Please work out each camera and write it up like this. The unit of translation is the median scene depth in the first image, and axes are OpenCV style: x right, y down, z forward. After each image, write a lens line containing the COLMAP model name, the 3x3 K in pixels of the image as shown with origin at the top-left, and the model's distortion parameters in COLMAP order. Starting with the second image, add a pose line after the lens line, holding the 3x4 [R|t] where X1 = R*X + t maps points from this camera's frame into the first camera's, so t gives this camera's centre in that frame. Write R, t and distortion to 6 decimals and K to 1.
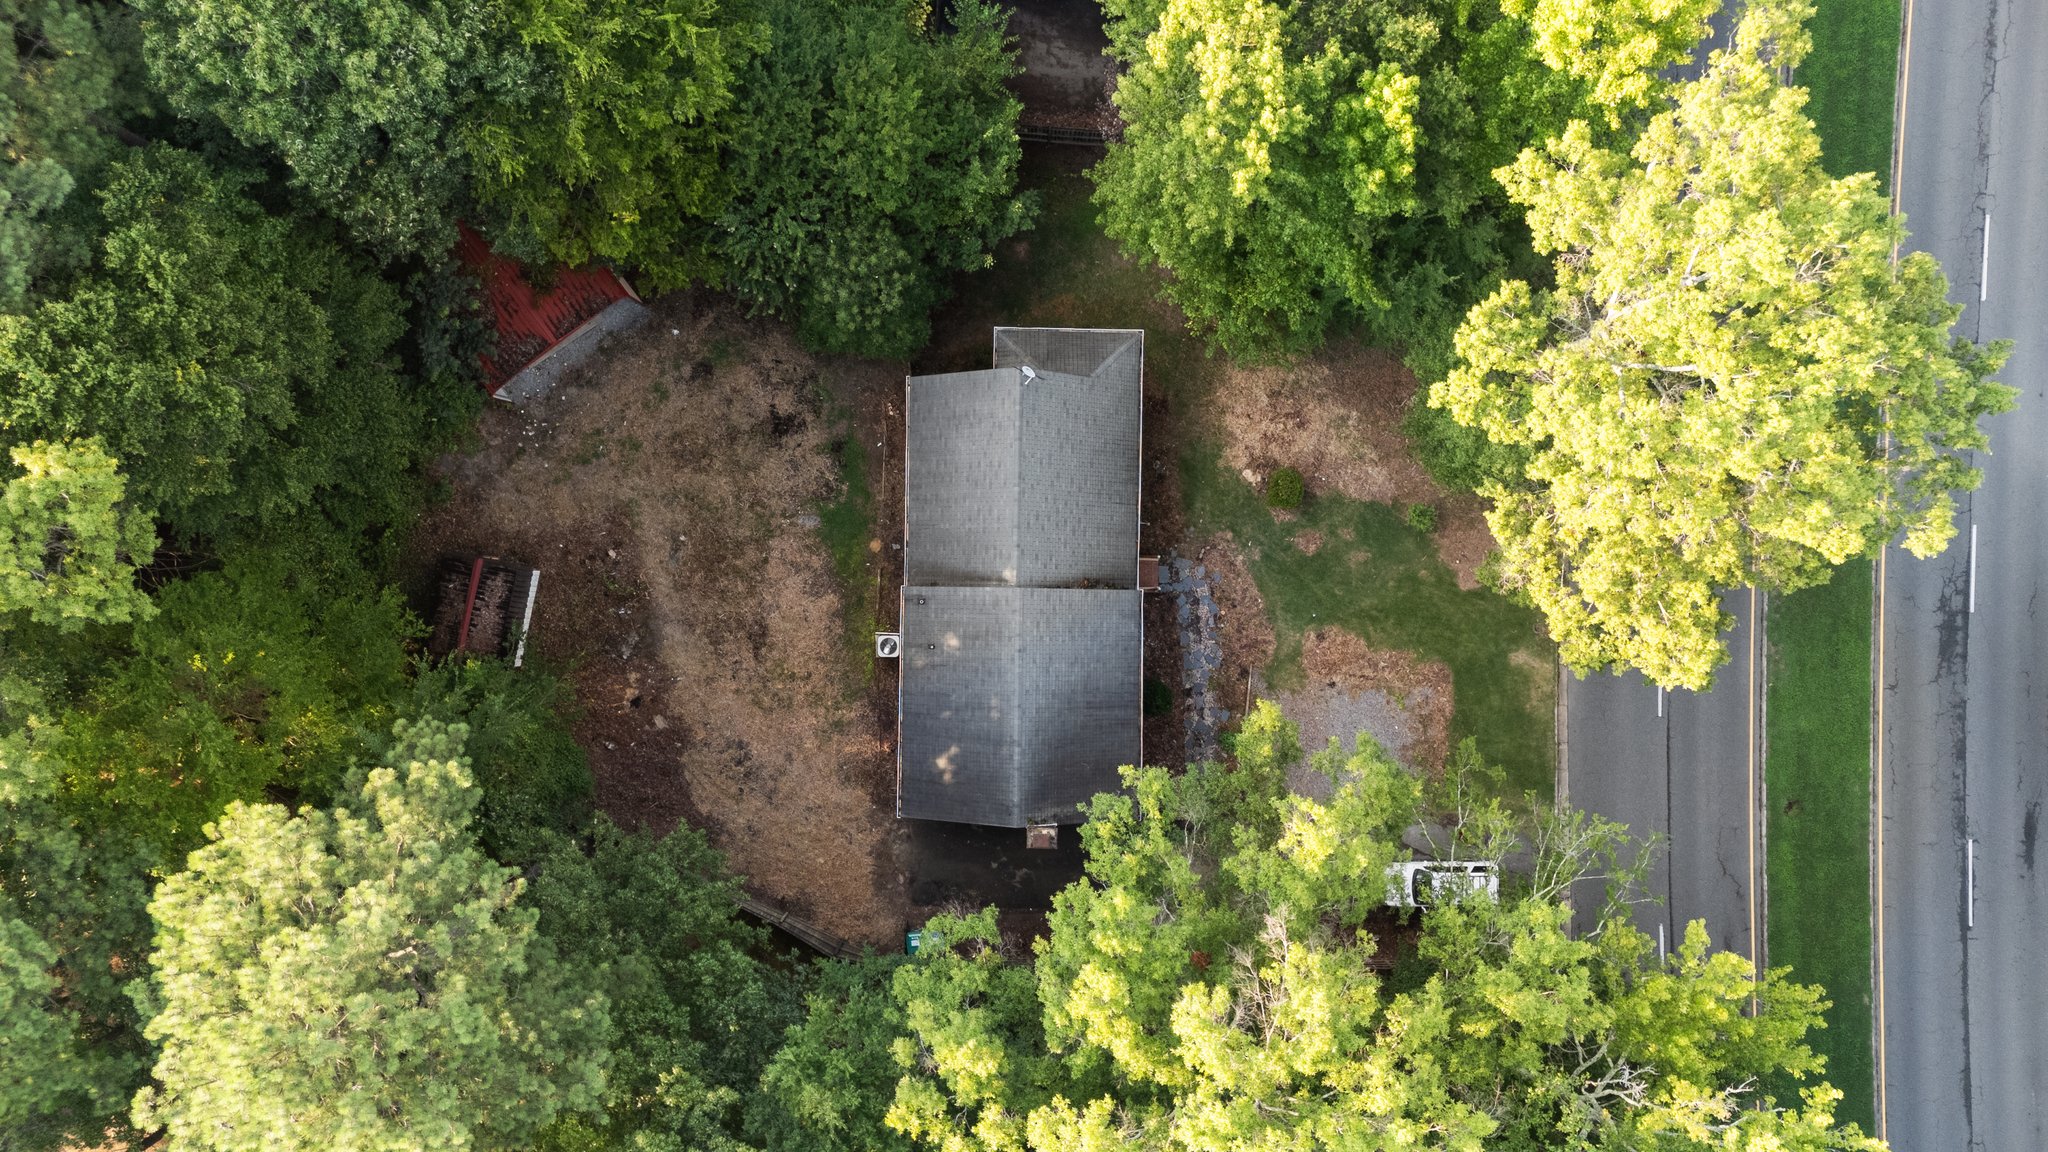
lens RADIAL K [[1476.9, 0, 1026.3], [0, 1476.9, 563.4], [0, 0, 1]] dist [0.047010, -0.040501]
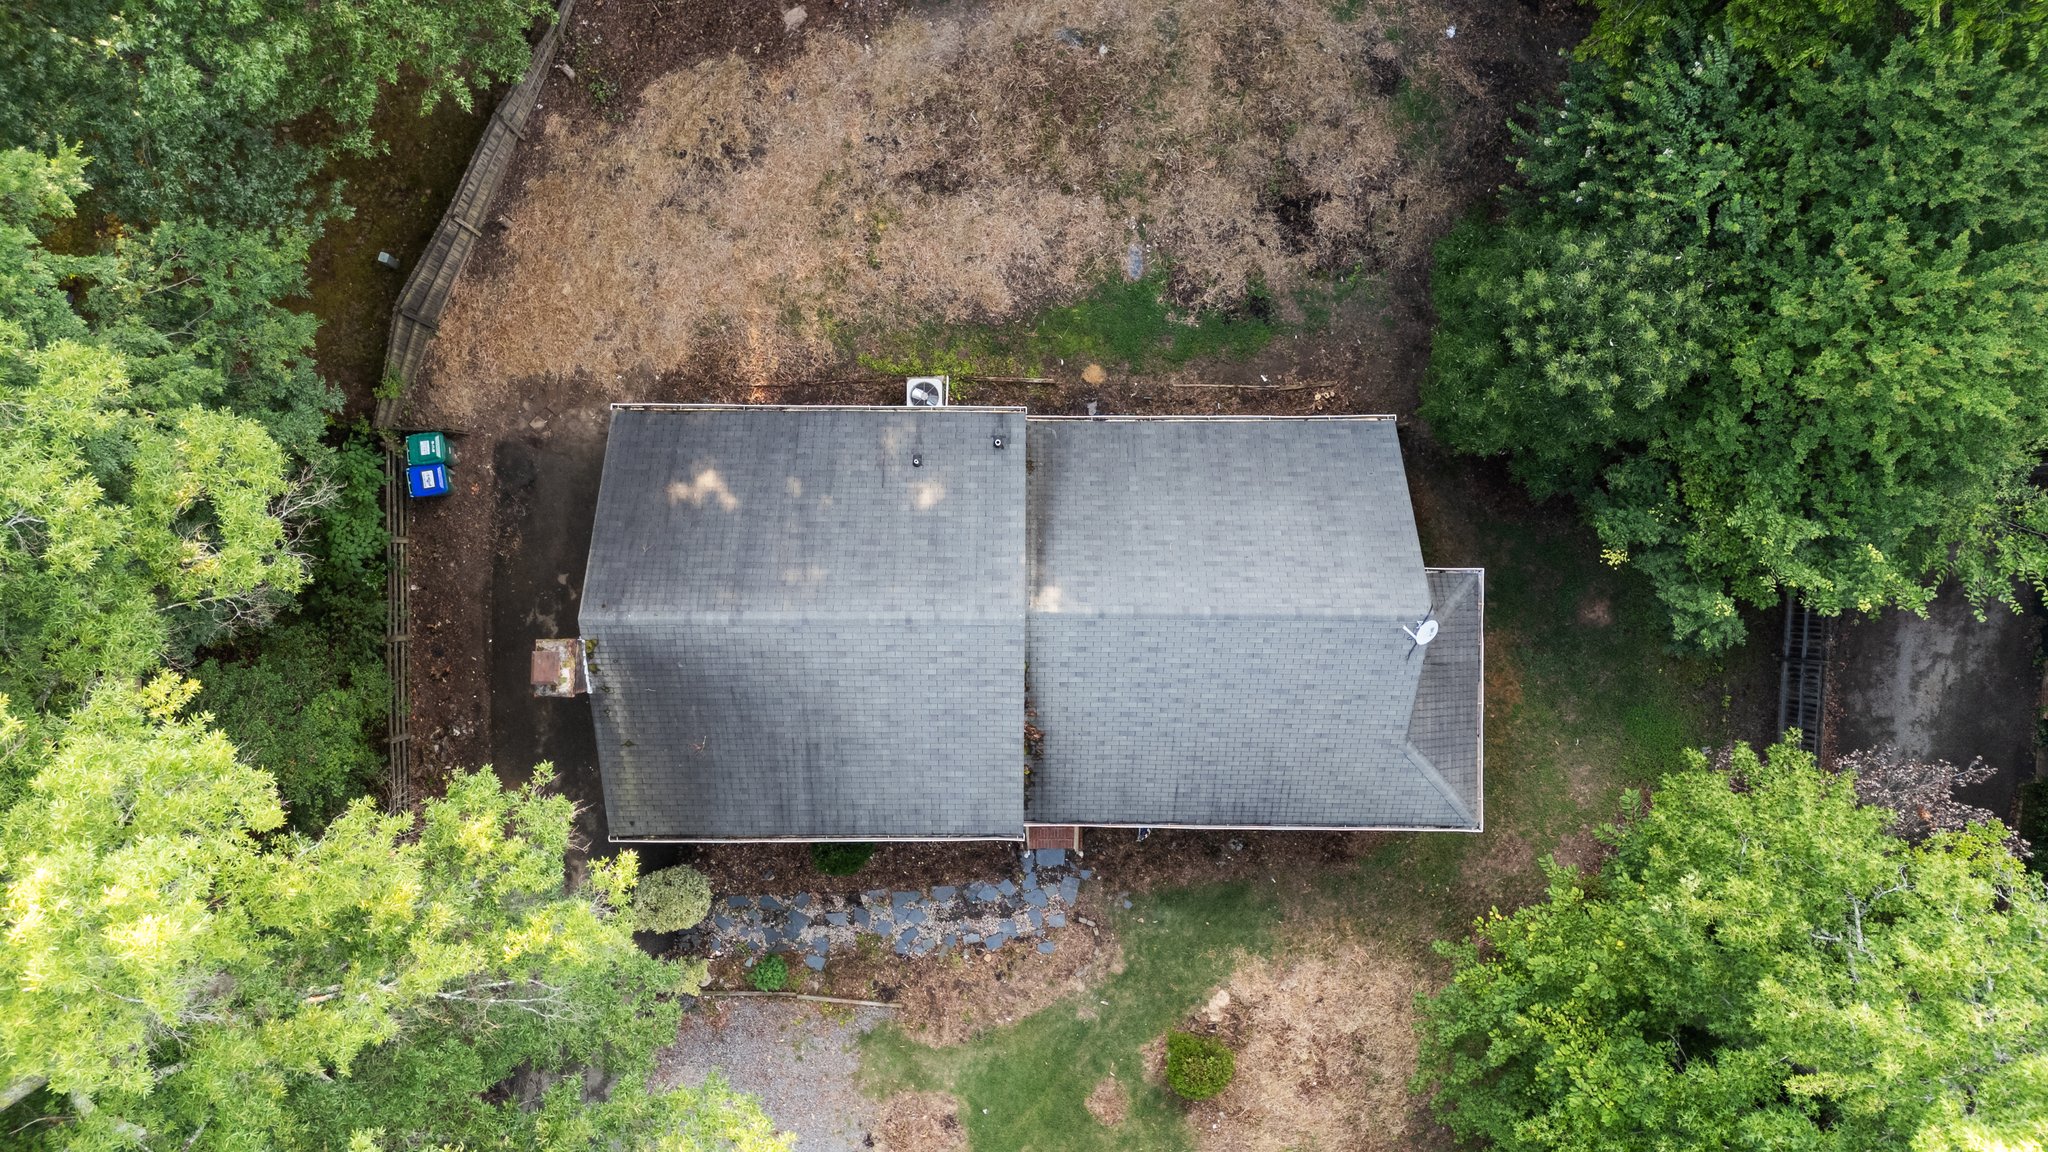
lens RADIAL K [[1476.9, 0, 1023.5], [0, 1476.9, 571.7], [0, 0, 1]] dist [0.047010, -0.040501]
pose [[0.010807, 0.999693, -0.022281, -0.009053], [-0.999820, 0.011150, 0.015325, 0.008104], [0.015569, 0.022111, 0.999634, 0.408718]]
